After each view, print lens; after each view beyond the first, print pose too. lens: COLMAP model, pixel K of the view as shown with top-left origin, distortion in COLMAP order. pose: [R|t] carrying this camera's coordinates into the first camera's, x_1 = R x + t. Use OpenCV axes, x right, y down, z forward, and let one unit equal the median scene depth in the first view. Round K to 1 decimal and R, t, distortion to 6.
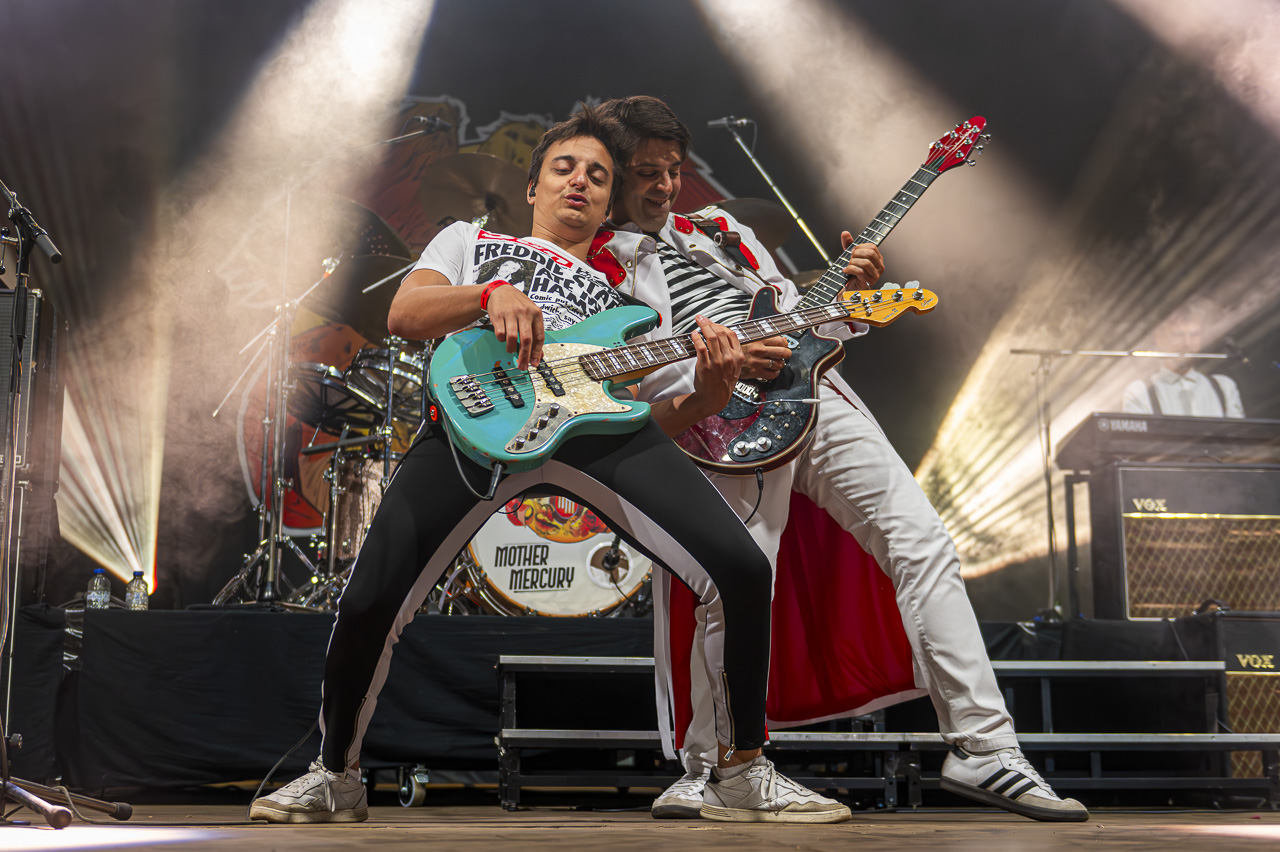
lens RADIAL K [[1652.9, 0, 596.5], [0, 1652.9, 428.9], [0, 0, 1]] dist [-0.012838, 0.040410]
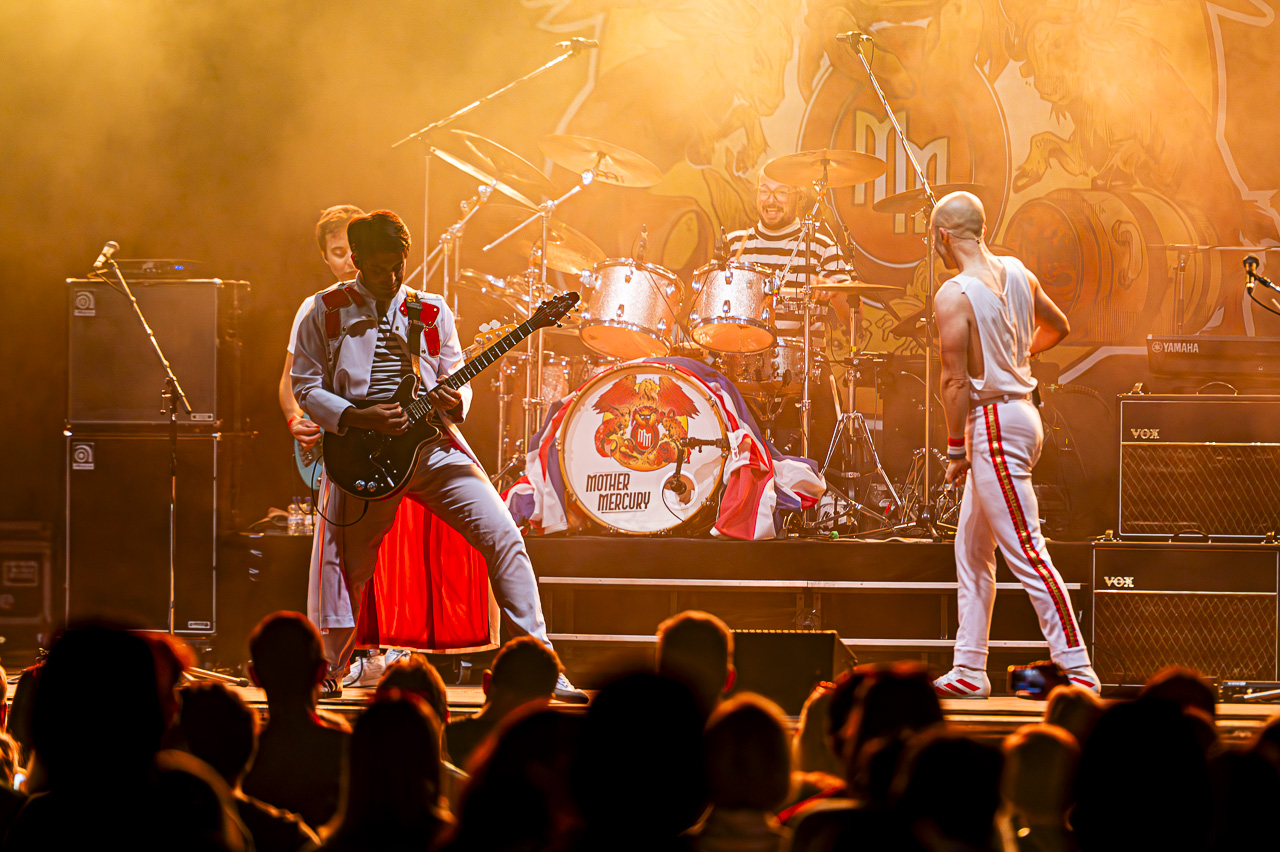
lens RADIAL K [[7348.4, 0, 640.0], [0, 7348.4, 426.0], [0, 0, 1]] dist [0.209241, 3.374244]
pose [[0.936489, 0.001484, -0.350694, 1.784487], [0.063179, 0.982916, 0.172873, -0.854252], [0.344959, -0.184051, 0.920396, -3.762376]]
